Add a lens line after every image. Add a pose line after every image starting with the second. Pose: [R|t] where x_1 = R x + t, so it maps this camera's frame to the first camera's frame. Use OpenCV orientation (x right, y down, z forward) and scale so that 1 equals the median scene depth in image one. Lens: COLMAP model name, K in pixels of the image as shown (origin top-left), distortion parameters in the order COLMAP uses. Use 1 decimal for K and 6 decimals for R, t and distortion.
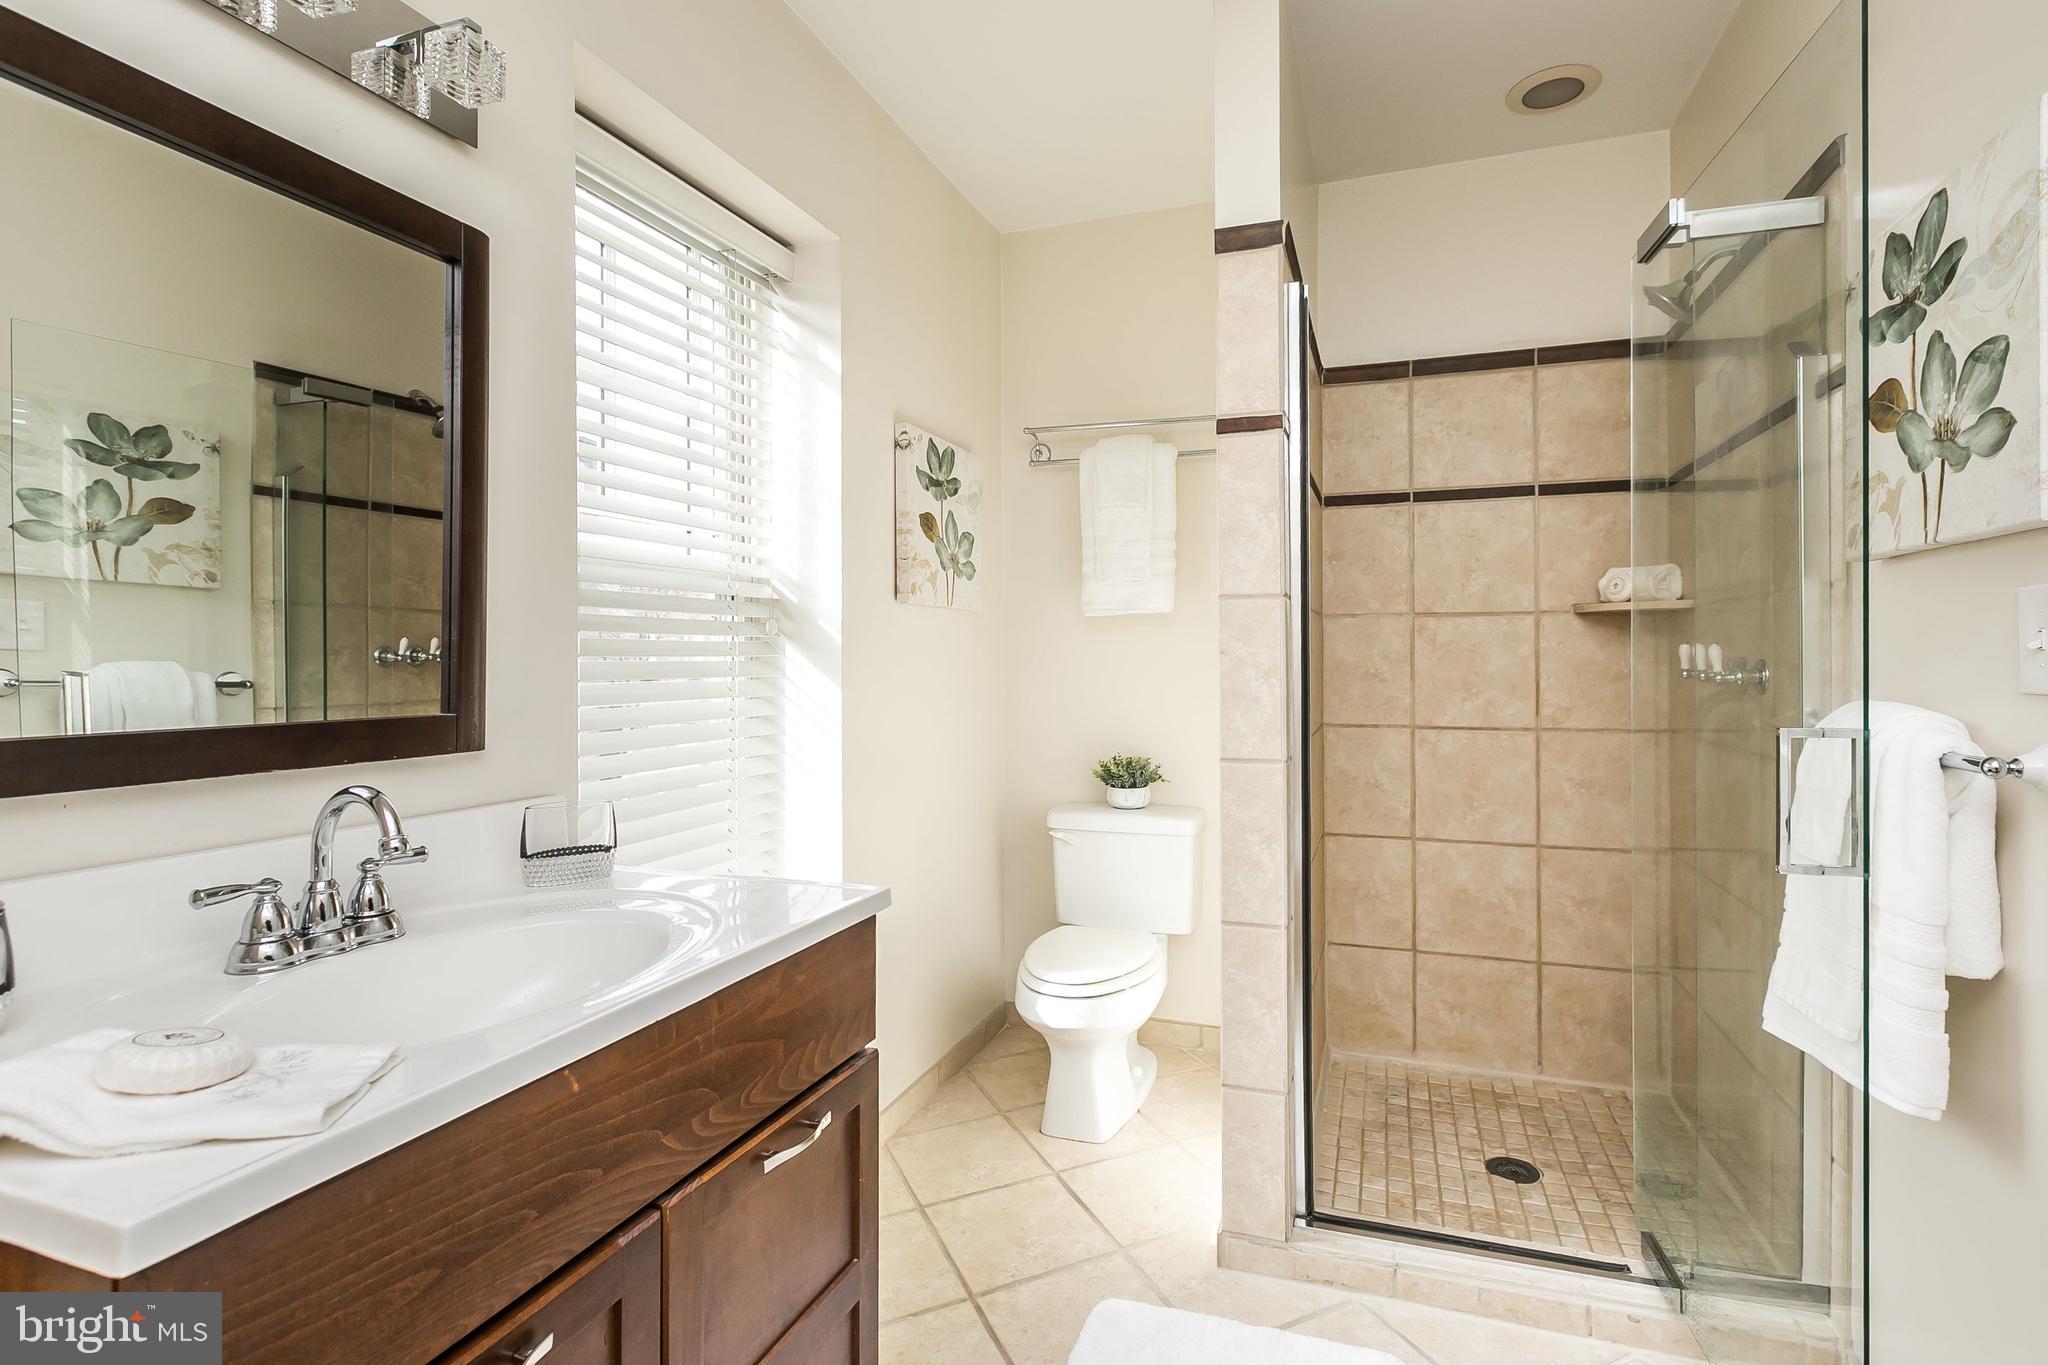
lens RADIAL K [[977.7, 0, 1015.3], [0, 977.7, 652.7], [0, 0, 1]] dist [0.002219, 0.000259]
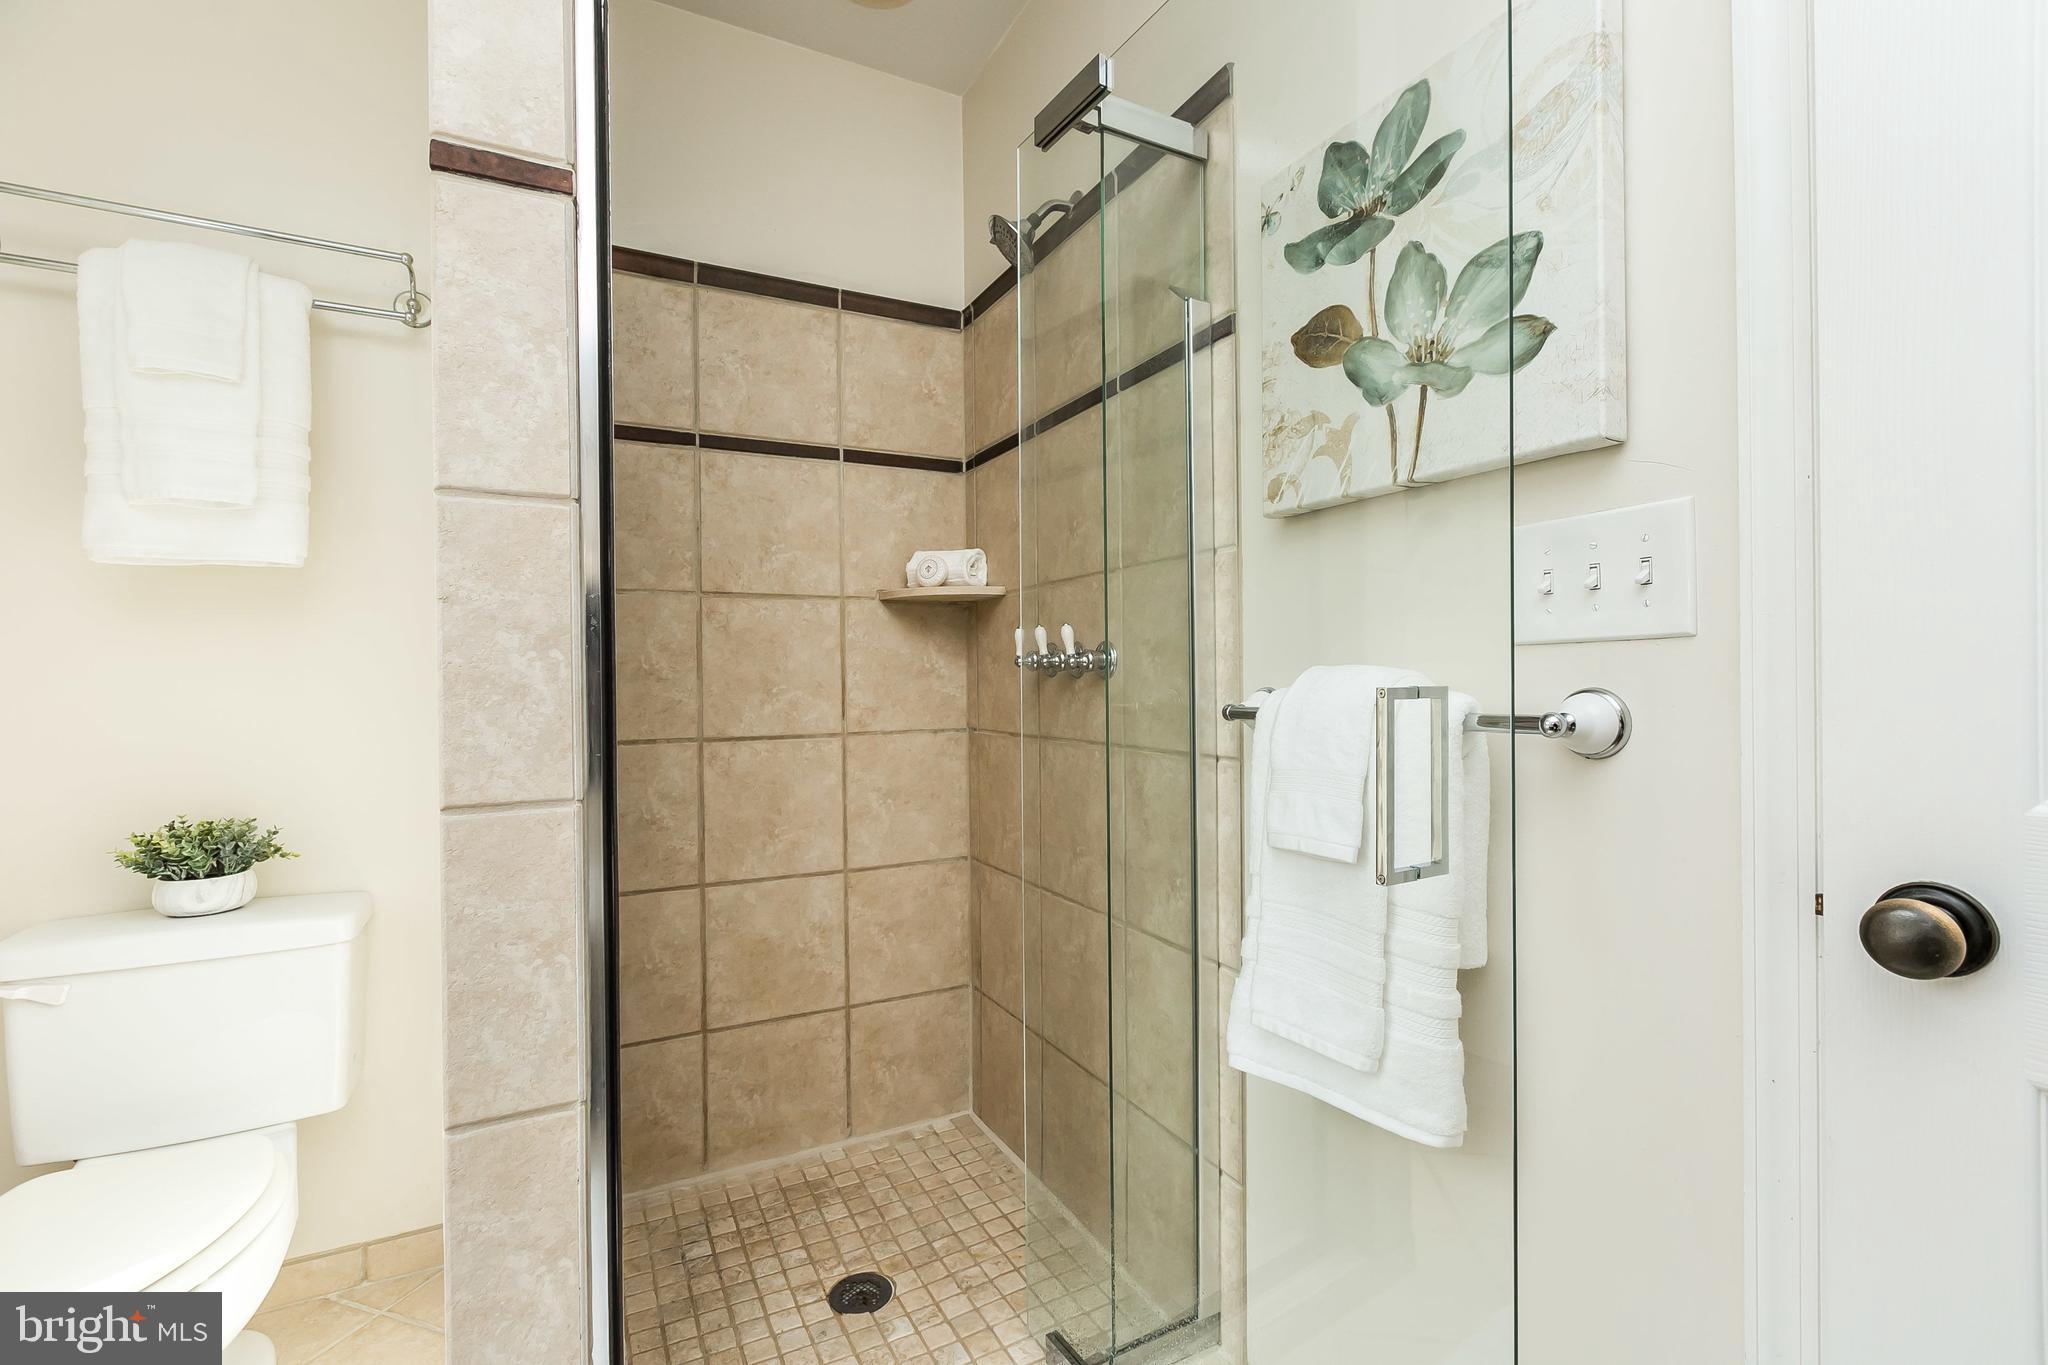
lens RADIAL K [[914.4, 0, 1028.4], [0, 914.4, 683.9], [0, 0, 1]] dist [0.000875, 0.000483]
pose [[0.664177, -0.003196, 0.747568, 0.044136], [0.003925, 0.999992, 0.000788, 0.034631], [-0.747565, 0.002411, 0.664184, 0.353161]]
